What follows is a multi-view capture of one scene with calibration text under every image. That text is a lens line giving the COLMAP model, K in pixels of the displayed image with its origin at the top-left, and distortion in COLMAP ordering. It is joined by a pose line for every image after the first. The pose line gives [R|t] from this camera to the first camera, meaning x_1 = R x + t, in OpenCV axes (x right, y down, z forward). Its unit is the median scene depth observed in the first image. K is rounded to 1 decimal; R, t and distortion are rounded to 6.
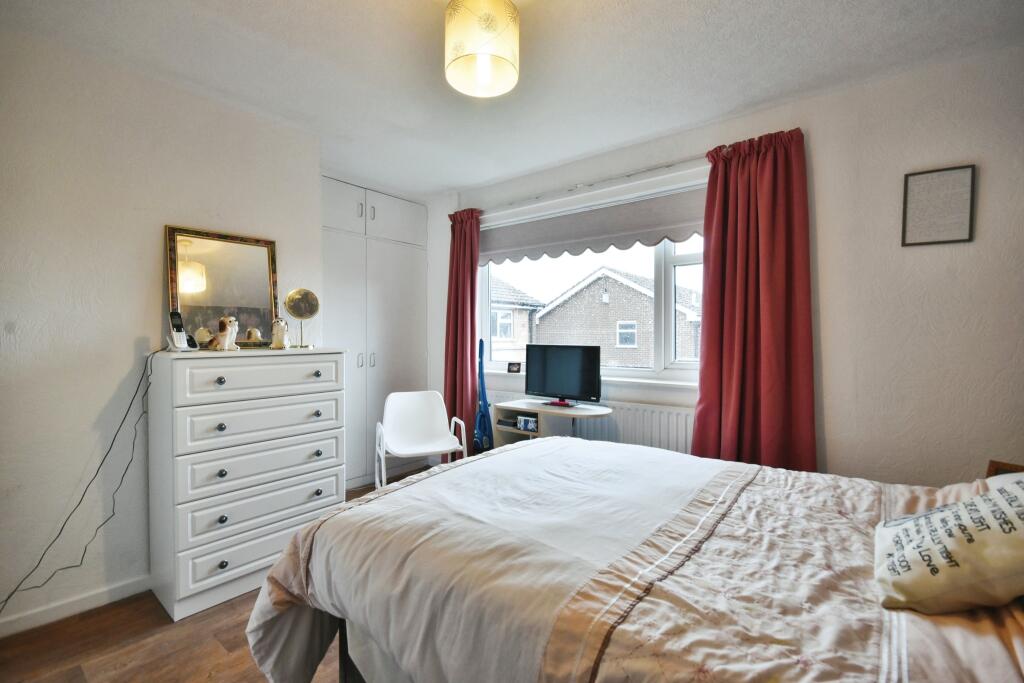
lens RADIAL K [[458.3, 0, 516.8], [0, 458.3, 340.3], [0, 0, 1]] dist [0.001376, -0.007242]
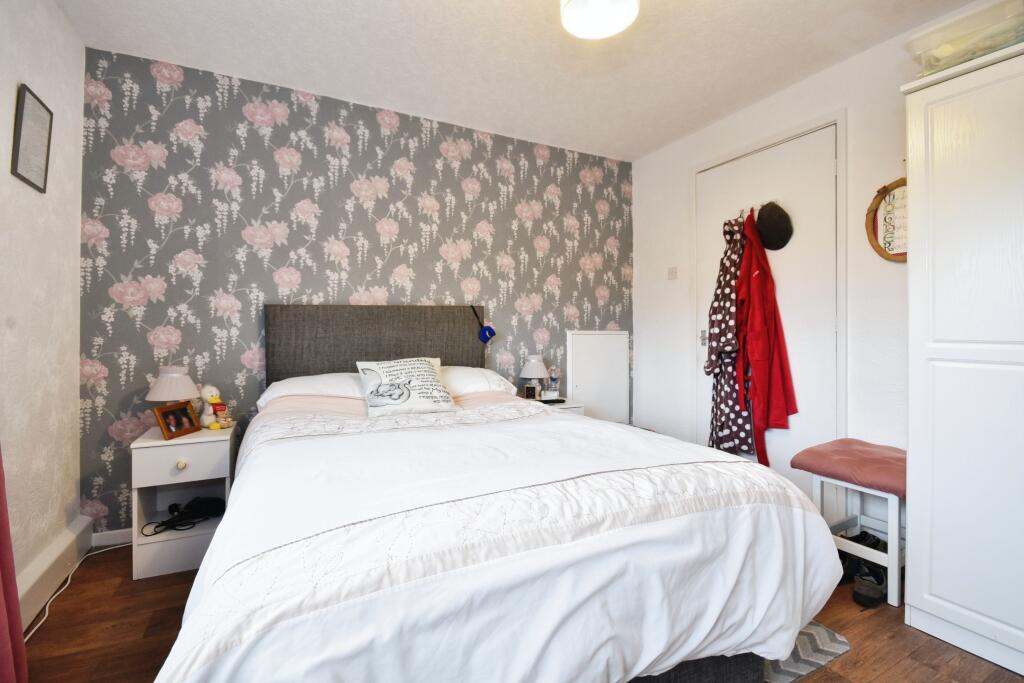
lens RADIAL K [[458.3, 0, 517.4], [0, 458.3, 335.9], [0, 0, 1]] dist [0.001376, -0.007242]
pose [[-0.924576, -0.000898, 0.380996, -0.164656], [0.007144, 0.999781, 0.019693, 0.041235], [-0.380930, 0.020929, -0.924367, 1.108643]]
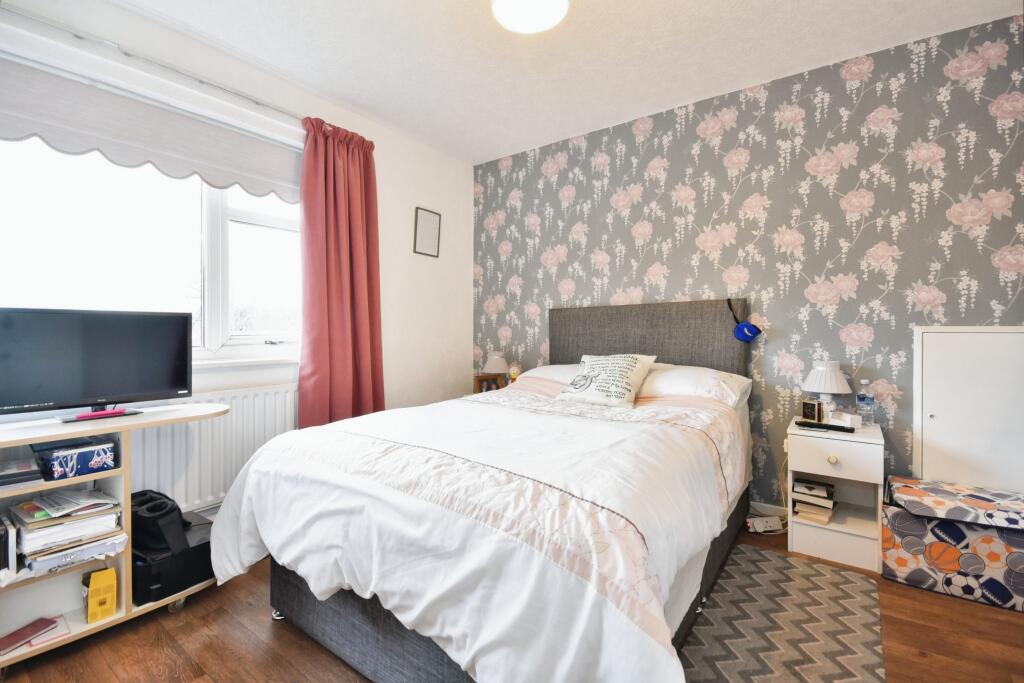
lens RADIAL K [[458.3, 0, 514.8], [0, 458.3, 338.2], [0, 0, 1]] dist [0.001376, -0.007242]
pose [[-0.066167, -0.015326, 0.997691, -0.582016], [0.015388, 0.999747, 0.016378, 0.049554], [-0.997690, 0.016437, -0.065914, 0.618367]]
